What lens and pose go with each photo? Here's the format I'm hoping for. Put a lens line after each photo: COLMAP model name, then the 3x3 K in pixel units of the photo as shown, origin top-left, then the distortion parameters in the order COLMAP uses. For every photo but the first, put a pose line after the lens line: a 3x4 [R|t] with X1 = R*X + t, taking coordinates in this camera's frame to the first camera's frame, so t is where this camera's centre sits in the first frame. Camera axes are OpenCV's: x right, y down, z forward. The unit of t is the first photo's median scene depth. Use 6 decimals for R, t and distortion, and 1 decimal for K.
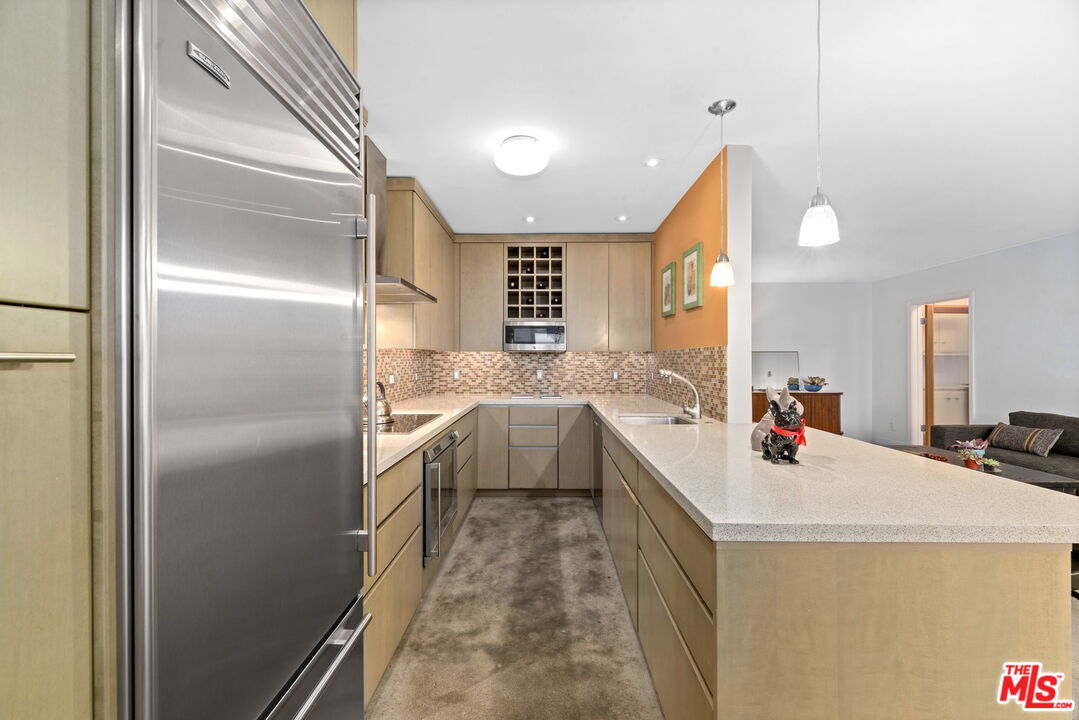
lens RADIAL K [[442.6, 0, 541.1], [0, 442.6, 358.8], [0, 0, 1]] dist [0.000706, 0.000085]
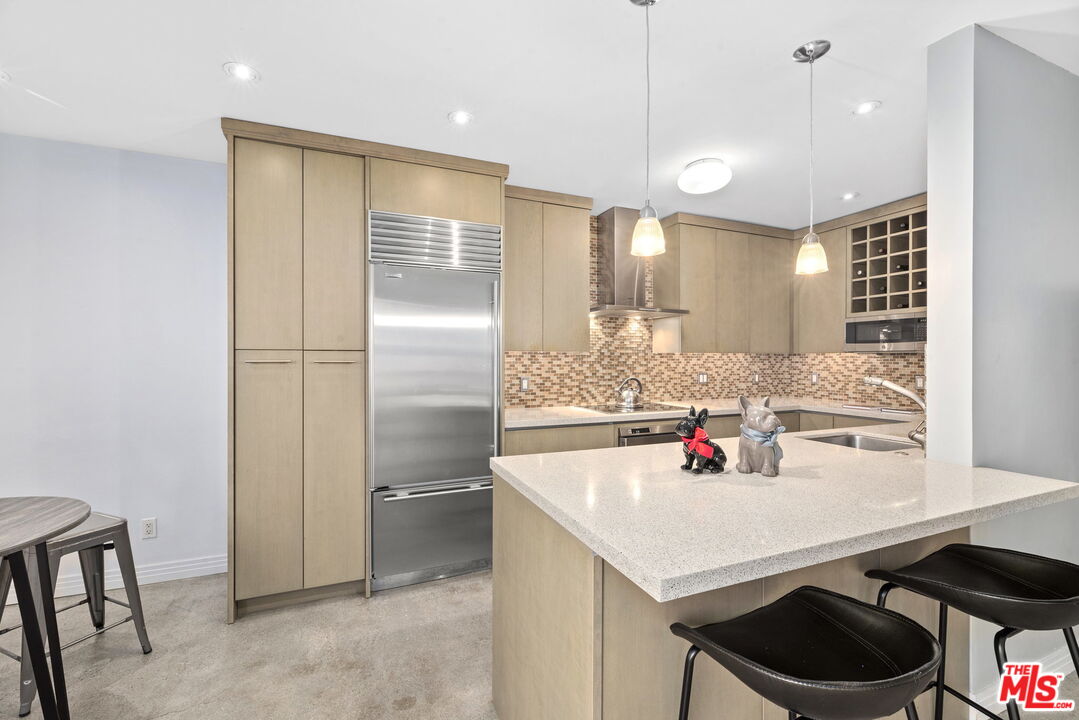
lens RADIAL K [[442.6, 0, 541.1], [0, 442.6, 358.8], [0, 0, 1]] dist [0.000706, 0.000085]
pose [[0.394606, -0.000544, -0.918850, 0.471896], [-0.000408, 1.000000, -0.000767, -0.003876], [0.918850, 0.000677, 0.394605, 0.115915]]
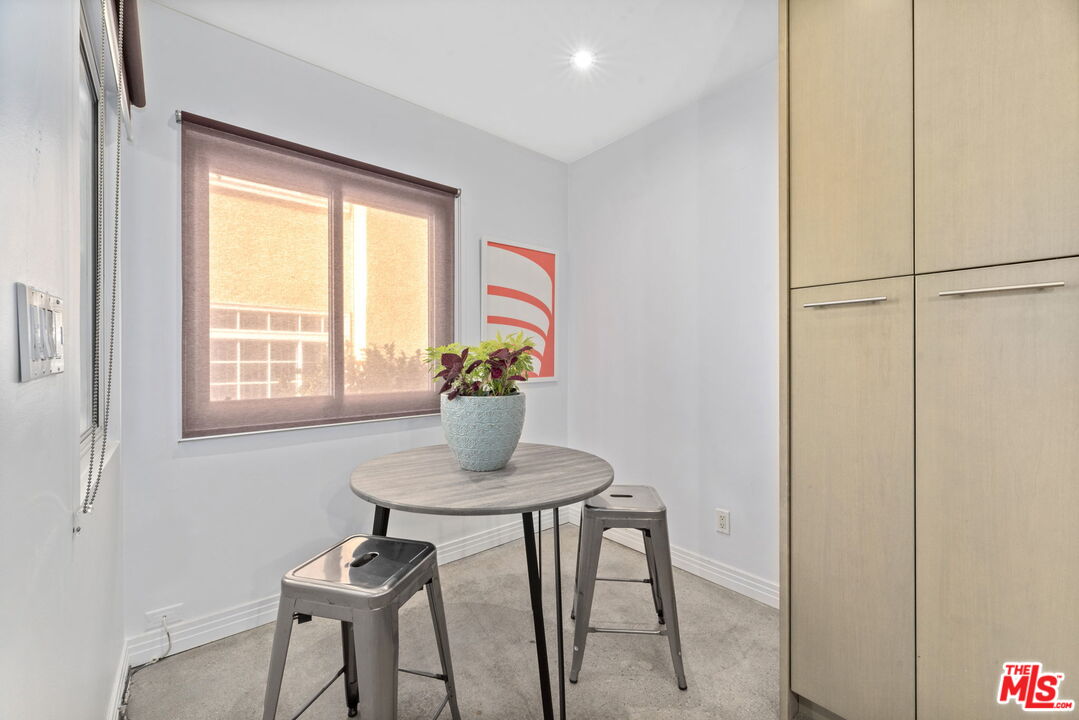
lens RADIAL K [[442.6, 0, 541.1], [0, 442.6, 358.8], [0, 0, 1]] dist [0.000706, 0.000085]
pose [[-0.756821, 0.000211, -0.653622, 0.207142], [0.001763, 0.999997, -0.001718, 0.036515], [0.653620, -0.002453, -0.756819, 0.117517]]
